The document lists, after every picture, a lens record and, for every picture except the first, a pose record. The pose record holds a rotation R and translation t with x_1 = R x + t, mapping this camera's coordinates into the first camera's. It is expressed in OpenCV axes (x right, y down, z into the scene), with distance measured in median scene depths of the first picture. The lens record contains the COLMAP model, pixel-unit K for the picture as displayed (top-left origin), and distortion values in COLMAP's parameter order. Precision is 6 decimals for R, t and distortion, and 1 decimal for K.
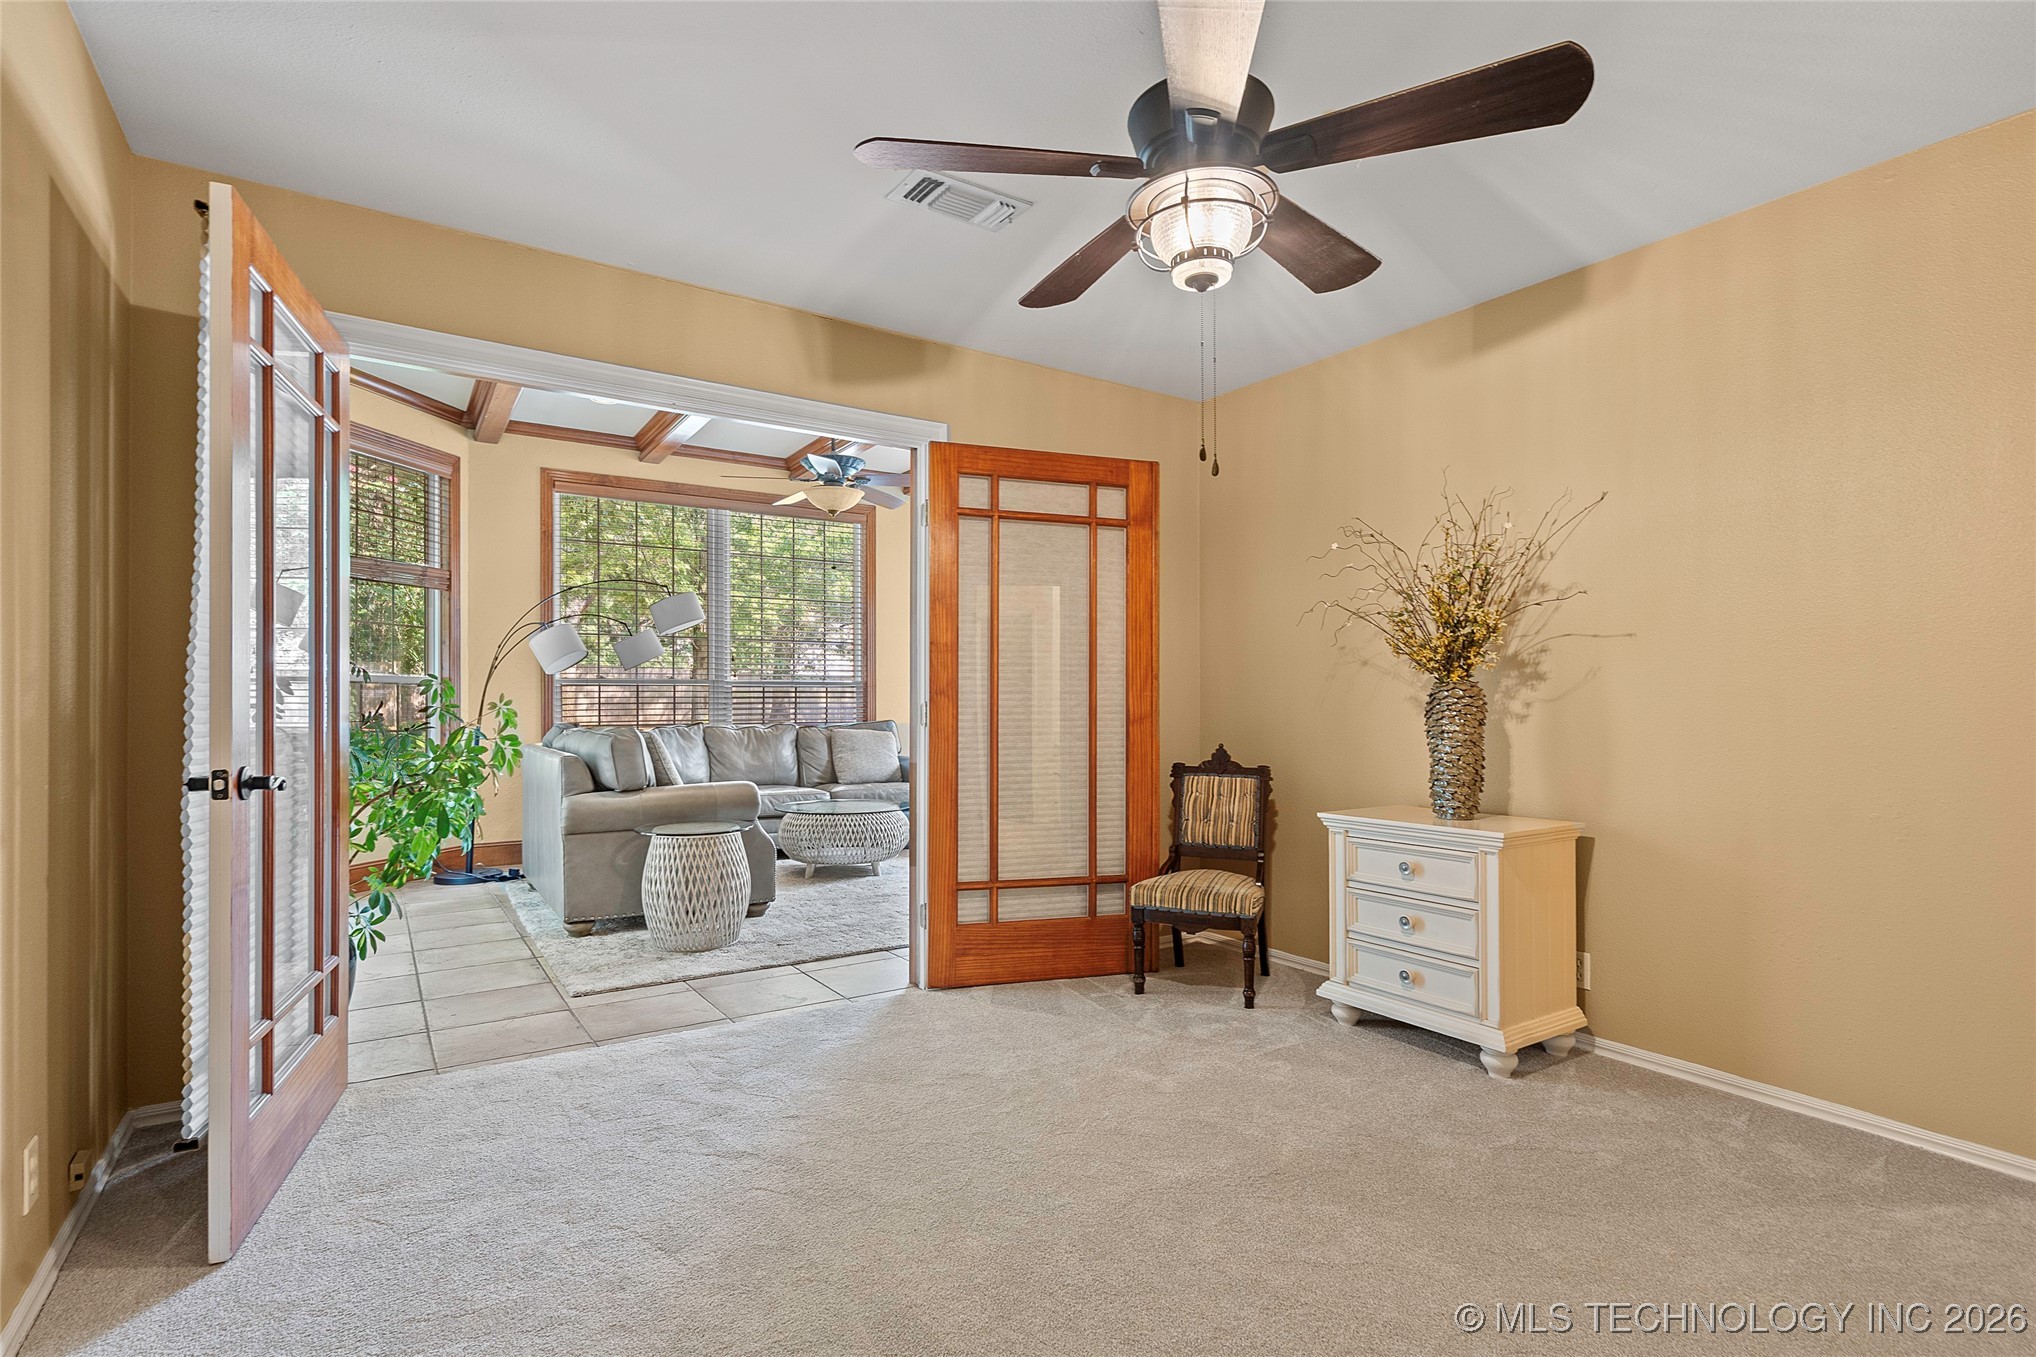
lens RADIAL K [[967.4, 0, 1018.0], [0, 967.4, 678.5], [0, 0, 1]] dist [-0.000120, 0.000659]
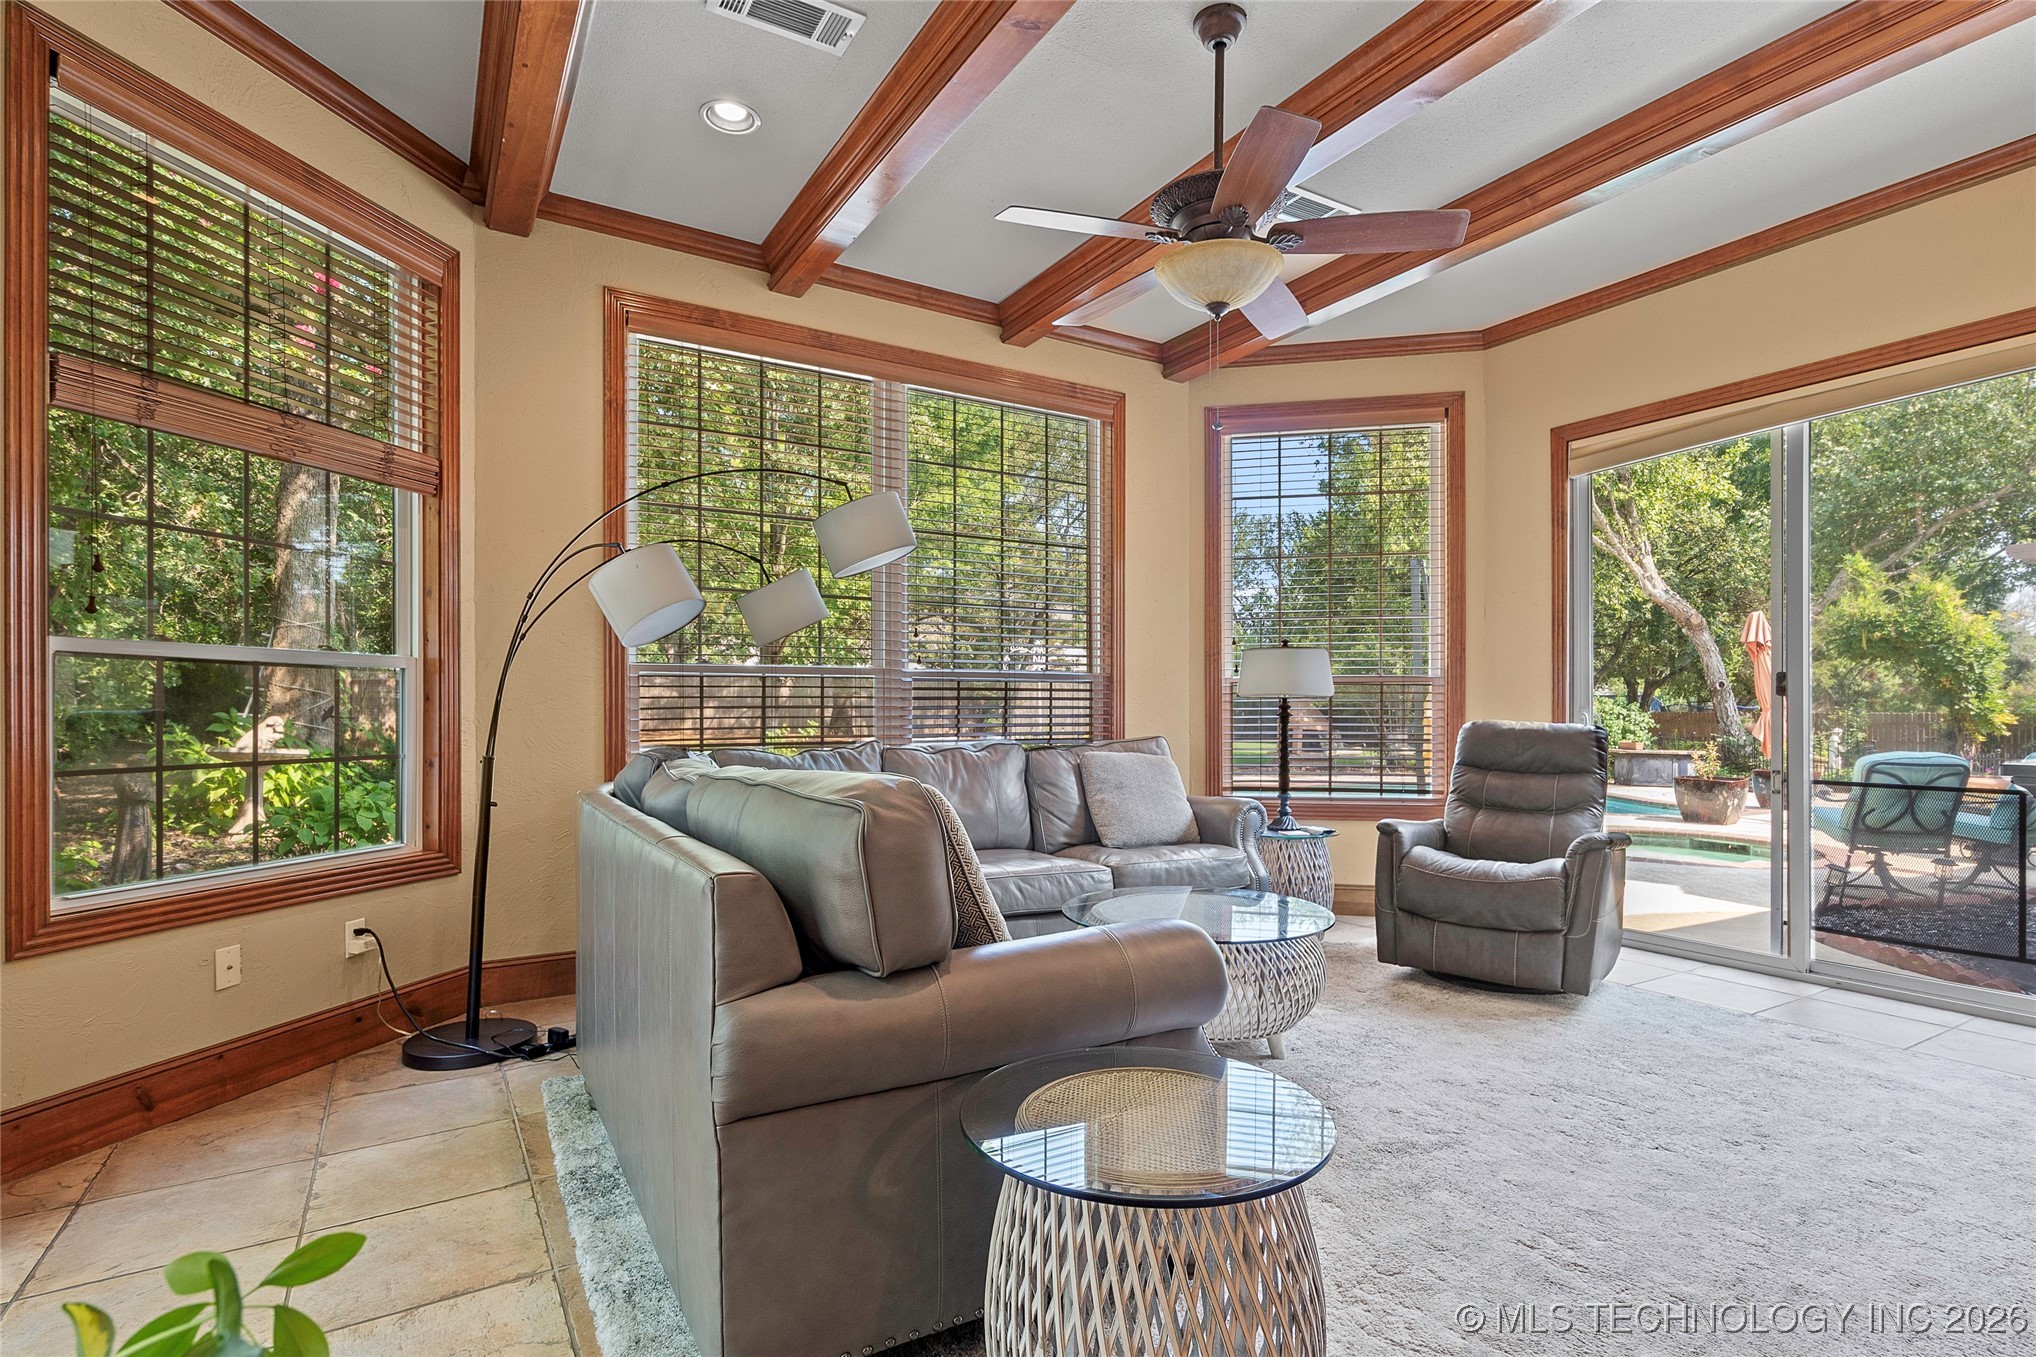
lens RADIAL K [[968.9, 0, 1021.2], [0, 968.9, 699.6], [0, 0, 1]] dist [-0.018897, 0.000010]
pose [[0.999484, 0.002658, -0.032009, -0.232855], [-0.002277, 0.999926, 0.011941, 0.014490], [0.032039, -0.011862, 0.999416, 0.447758]]
